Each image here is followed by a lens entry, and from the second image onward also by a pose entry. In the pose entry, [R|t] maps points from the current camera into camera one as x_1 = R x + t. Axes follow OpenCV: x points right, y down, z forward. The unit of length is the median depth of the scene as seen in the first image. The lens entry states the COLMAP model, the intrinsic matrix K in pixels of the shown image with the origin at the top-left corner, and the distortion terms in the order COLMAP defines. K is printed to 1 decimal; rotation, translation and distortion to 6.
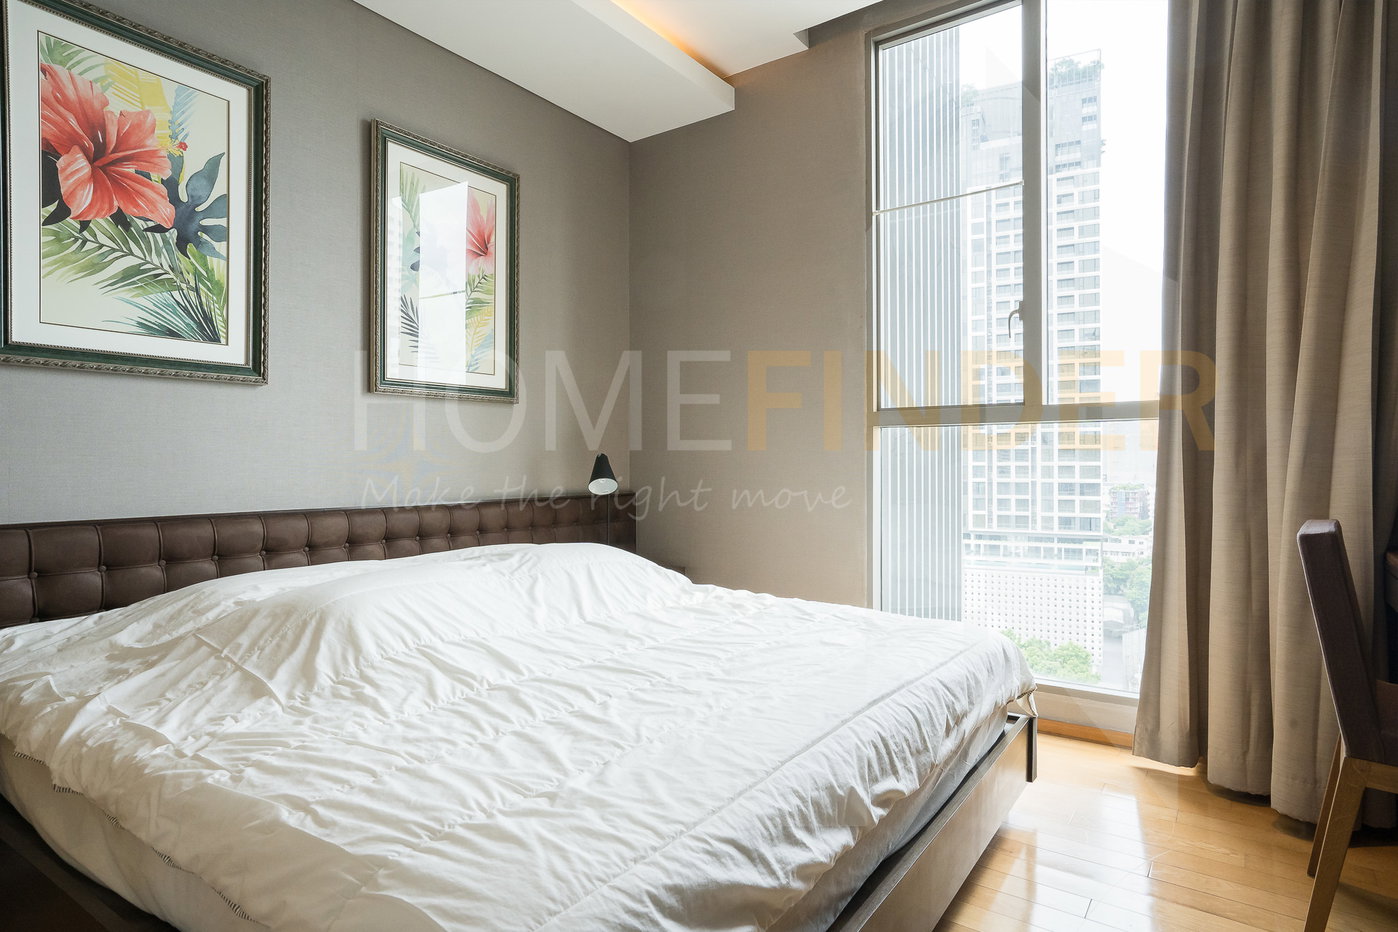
lens RADIAL K [[766.6, 0, 693.6], [0, 766.6, 465.8], [0, 0, 1]] dist [0.001744, 0.001730]
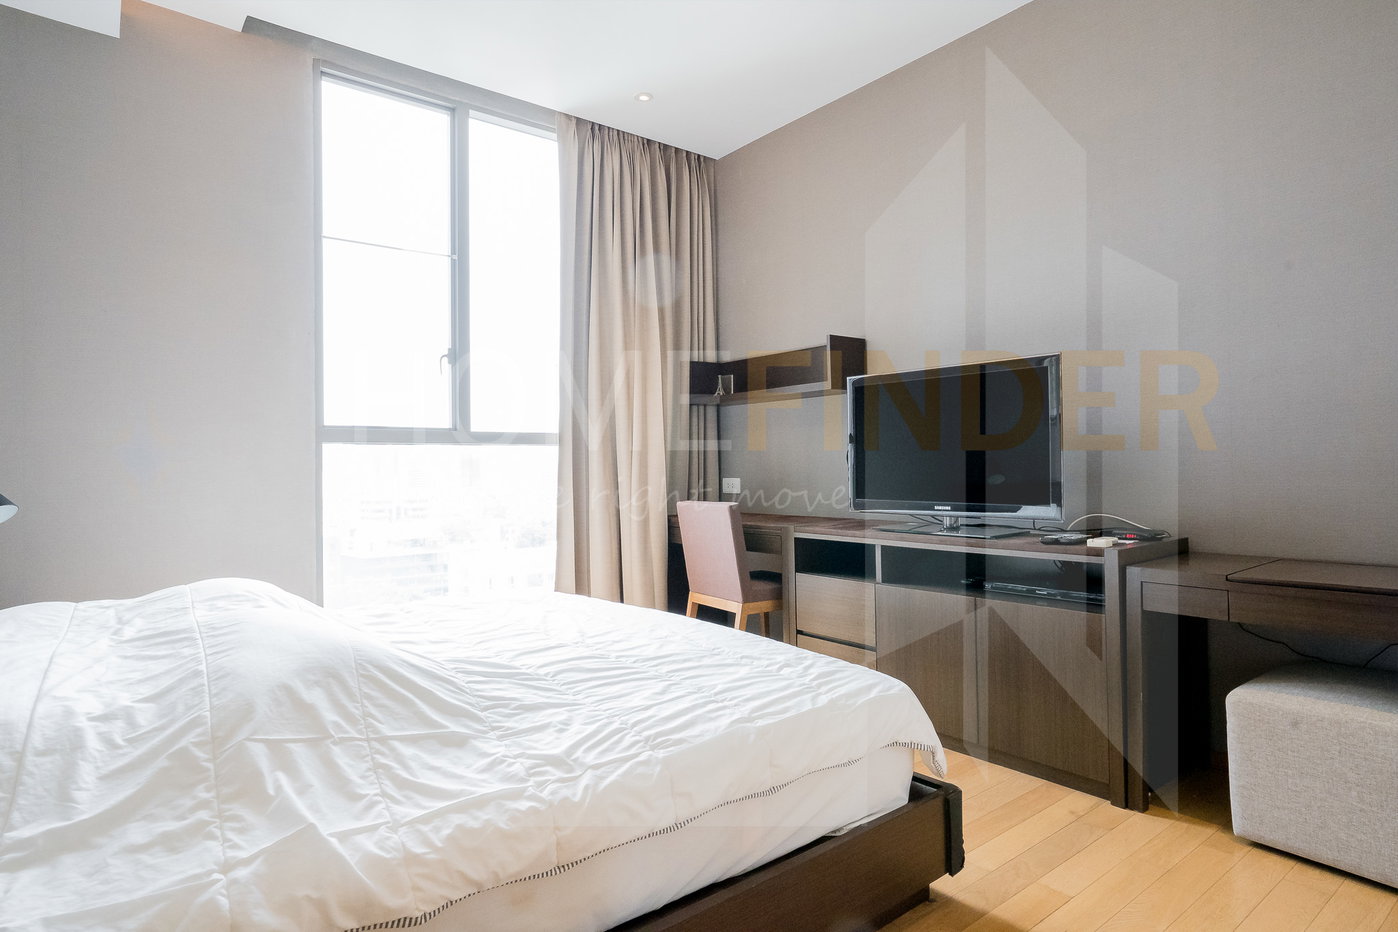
lens RADIAL K [[766.6, 0, 696.0], [0, 766.6, 469.2], [0, 0, 1]] dist [0.001744, 0.001730]
pose [[0.294426, -0.004739, 0.955663, -1.552939], [0.017797, 0.999841, -0.000525, -0.014085], [-0.955509, 0.017163, 0.294463, 0.552748]]
